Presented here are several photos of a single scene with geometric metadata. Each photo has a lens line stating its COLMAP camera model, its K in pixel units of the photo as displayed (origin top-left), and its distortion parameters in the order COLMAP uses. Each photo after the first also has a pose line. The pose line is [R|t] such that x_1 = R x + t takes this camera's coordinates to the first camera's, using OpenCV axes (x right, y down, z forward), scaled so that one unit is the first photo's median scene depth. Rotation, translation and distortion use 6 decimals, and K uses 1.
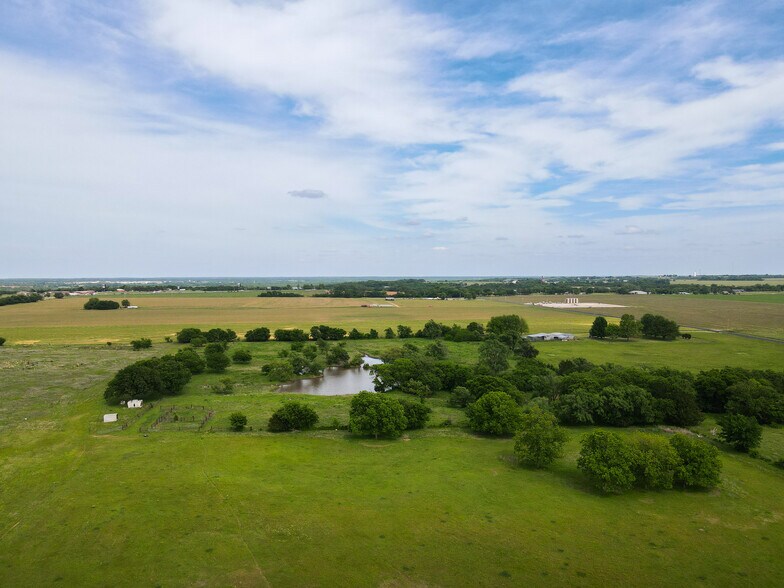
lens RADIAL K [[576.7, 0, 389.6], [0, 576.7, 293.1], [0, 0, 1]] dist [0.003379, 0.011538]
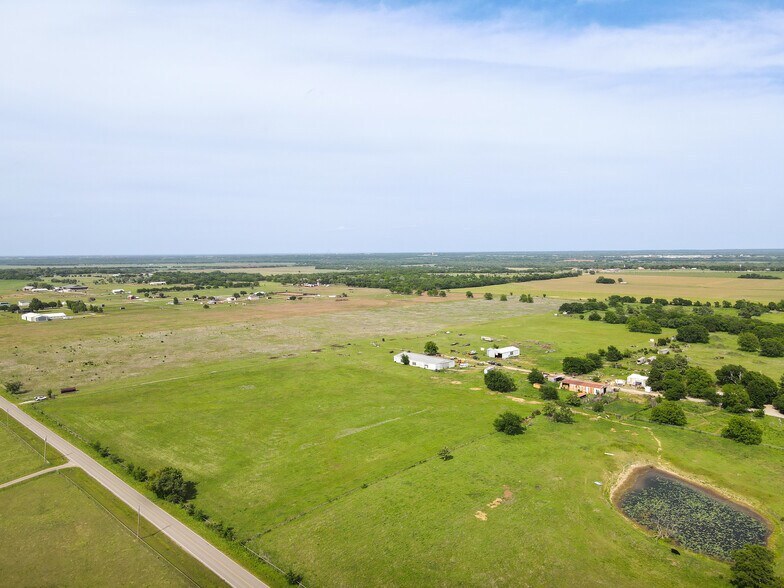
lens RADIAL K [[576.7, 0, 389.6], [0, 576.7, 293.1], [0, 0, 1]] dist [0.003379, 0.011538]
pose [[0.612960, 0.058409, -0.787952, 0.864811], [-0.018181, 0.998042, 0.059839, -0.063189], [0.789904, -0.022353, 0.612823, -1.038434]]
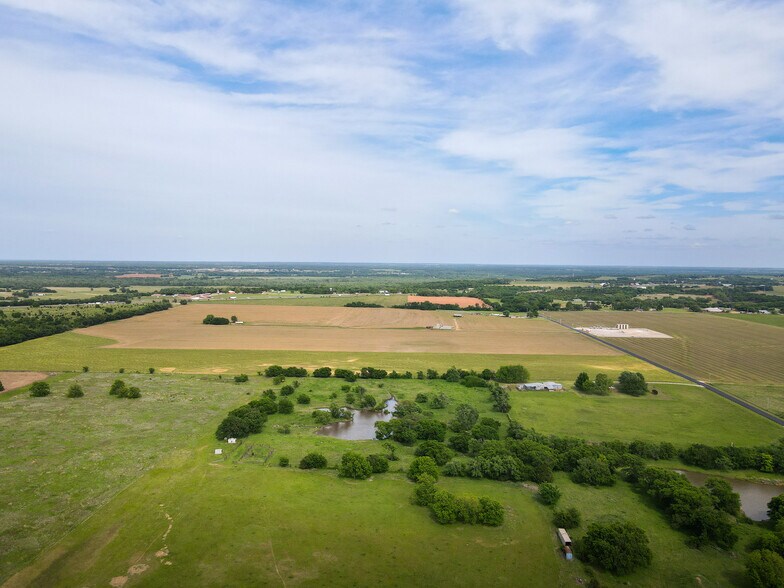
lens RADIAL K [[576.7, 0, 389.6], [0, 576.7, 293.1], [0, 0, 1]] dist [0.003379, 0.011538]
pose [[0.984946, 0.026893, -0.170755, 0.157046], [-0.022452, 0.999359, 0.027887, -0.158414], [0.171396, -0.023633, 0.984919, -0.312910]]
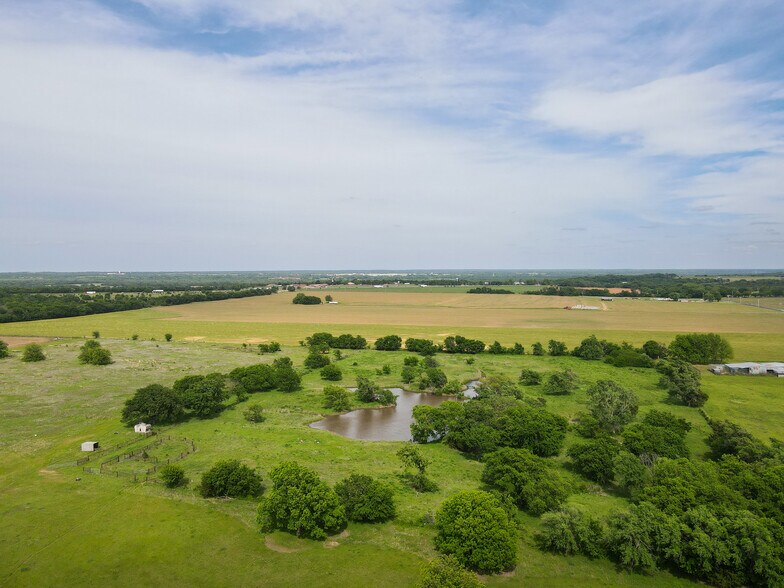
lens RADIAL K [[576.7, 0, 389.6], [0, 576.7, 293.1], [0, 0, 1]] dist [0.003379, 0.011538]
pose [[0.912597, 0.018776, -0.408428, 0.149323], [-0.013163, 0.999776, 0.016551, -0.022616], [0.408648, -0.009728, 0.912640, 0.166318]]
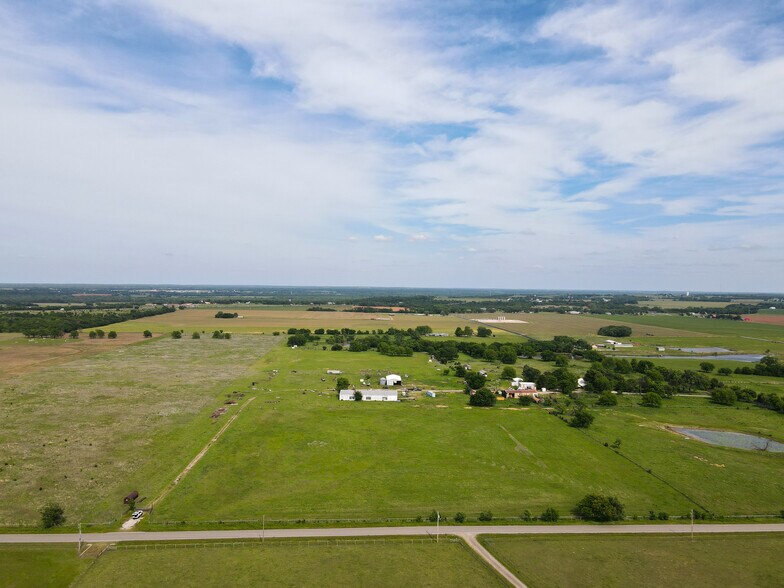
lens RADIAL K [[576.7, 0, 389.6], [0, 576.7, 293.1], [0, 0, 1]] dist [0.003379, 0.011538]
pose [[0.998405, 0.019205, -0.053095, 0.197508], [-0.020071, 0.999673, -0.015825, -0.057970], [0.052773, 0.016865, 0.998464, -1.447456]]
